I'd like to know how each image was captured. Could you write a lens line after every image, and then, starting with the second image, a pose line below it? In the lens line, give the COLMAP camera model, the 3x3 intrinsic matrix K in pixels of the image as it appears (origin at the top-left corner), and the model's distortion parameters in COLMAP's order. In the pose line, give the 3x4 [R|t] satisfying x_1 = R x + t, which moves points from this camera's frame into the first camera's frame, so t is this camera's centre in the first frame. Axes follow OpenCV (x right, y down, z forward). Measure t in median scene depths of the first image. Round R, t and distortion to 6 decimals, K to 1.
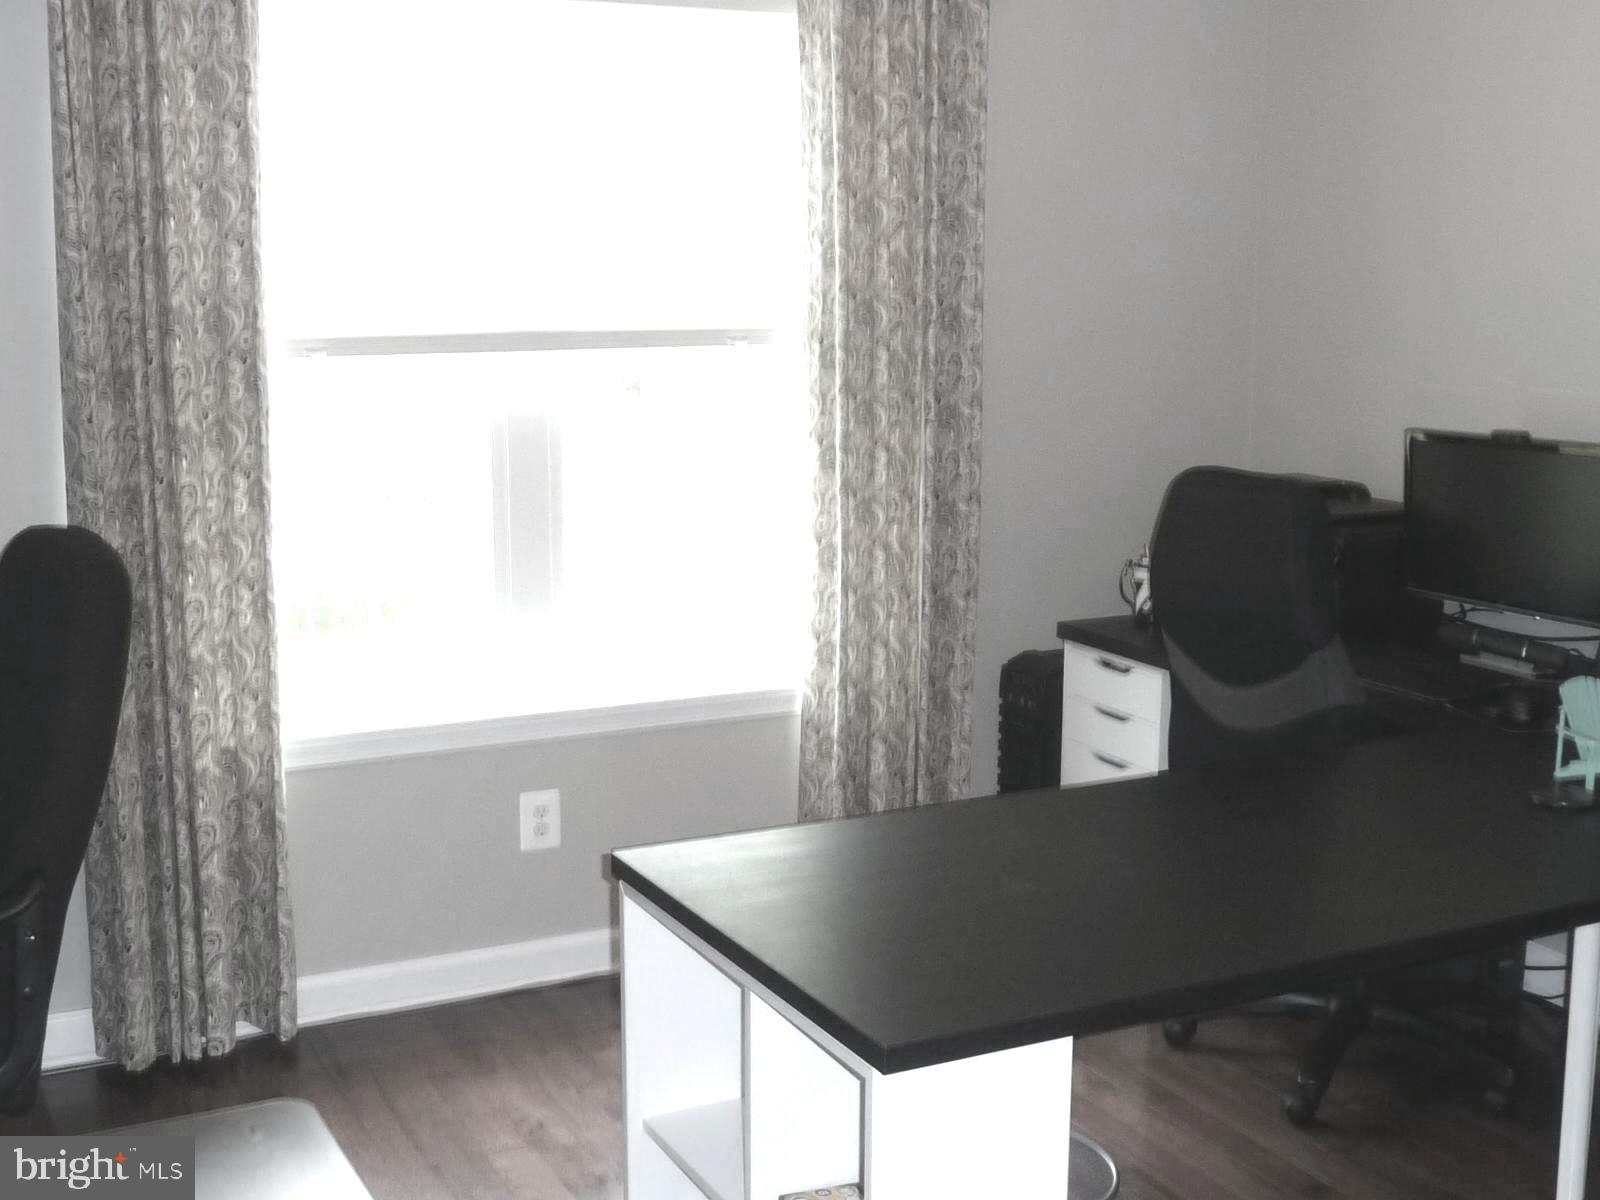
lens RADIAL K [[1955.8, 0, 800.8], [0, 1955.8, 599.9], [0, 0, 1]] dist [-0.047277, 0.000000]
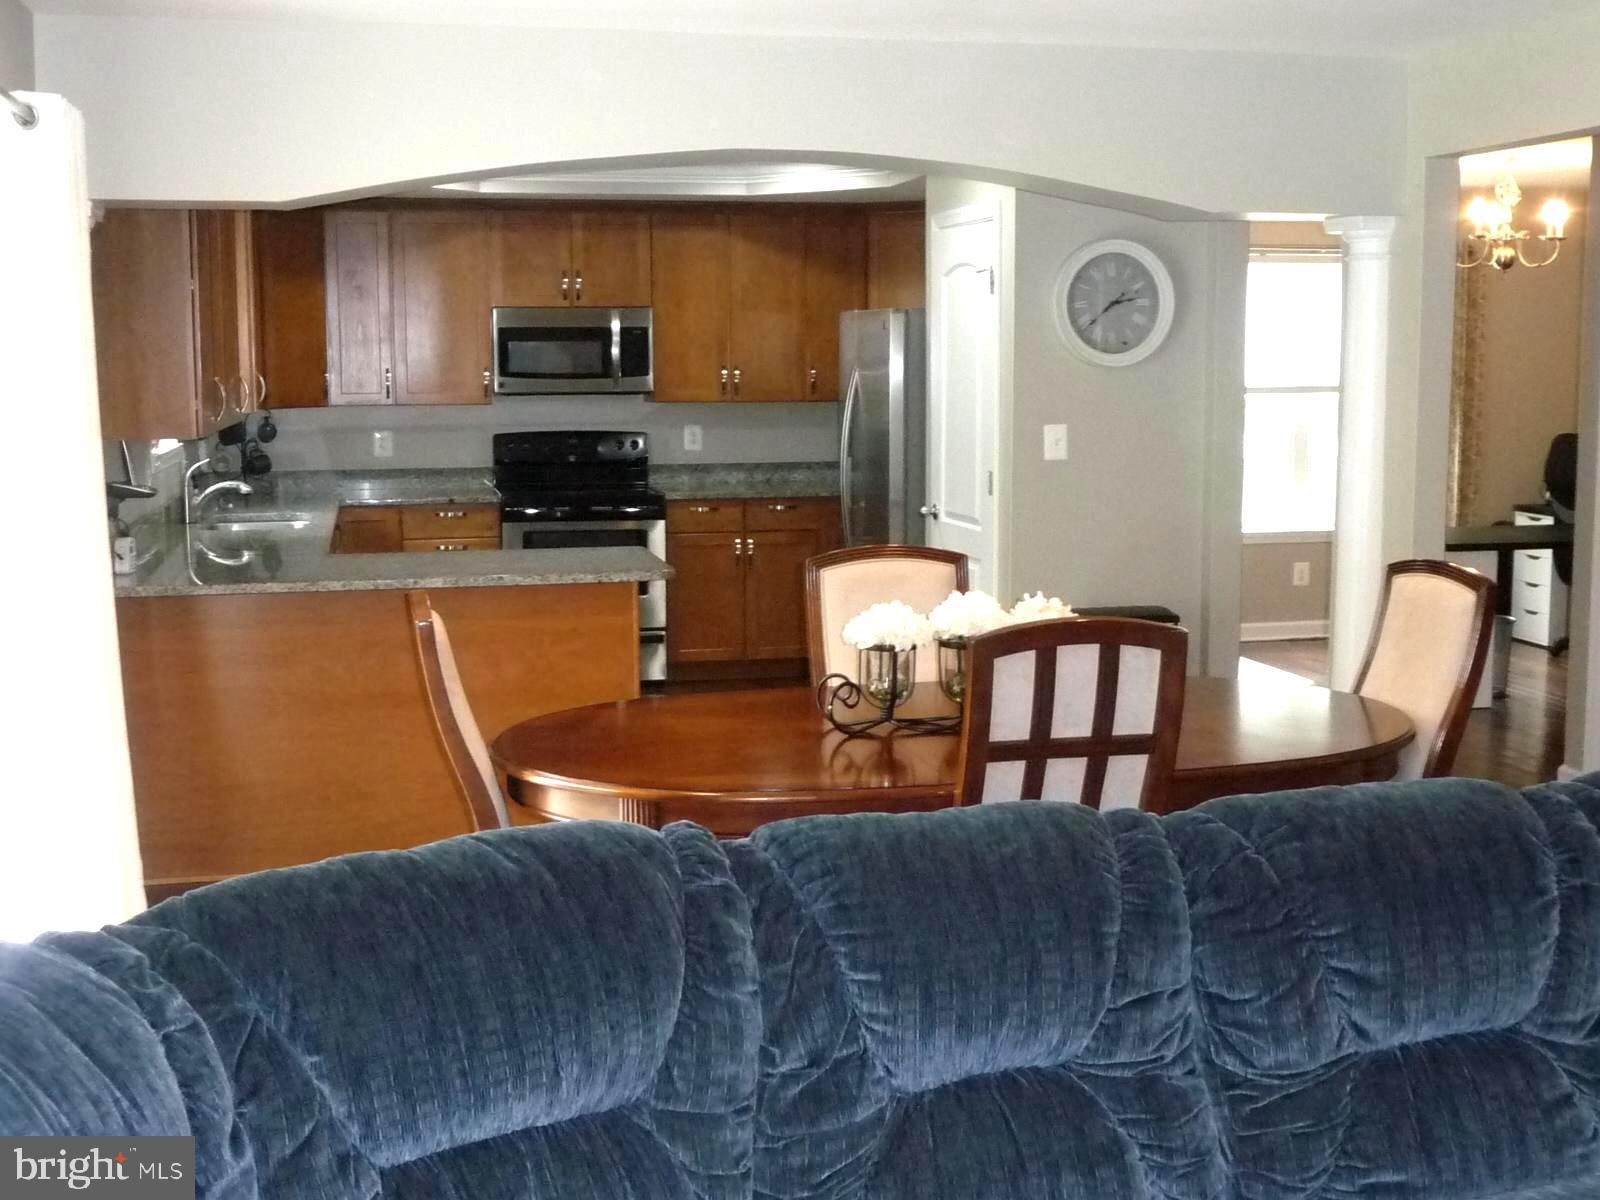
lens RADIAL K [[1955.8, 0, 803.4], [0, 1955.8, 599.2], [0, 0, 1]] dist [-0.047277, 0.000000]
pose [[0.969891, 0.021356, -0.242601, -0.140534], [-0.032652, 0.998557, -0.042636, 0.267222], [0.241340, 0.049273, 0.969189, -1.598048]]
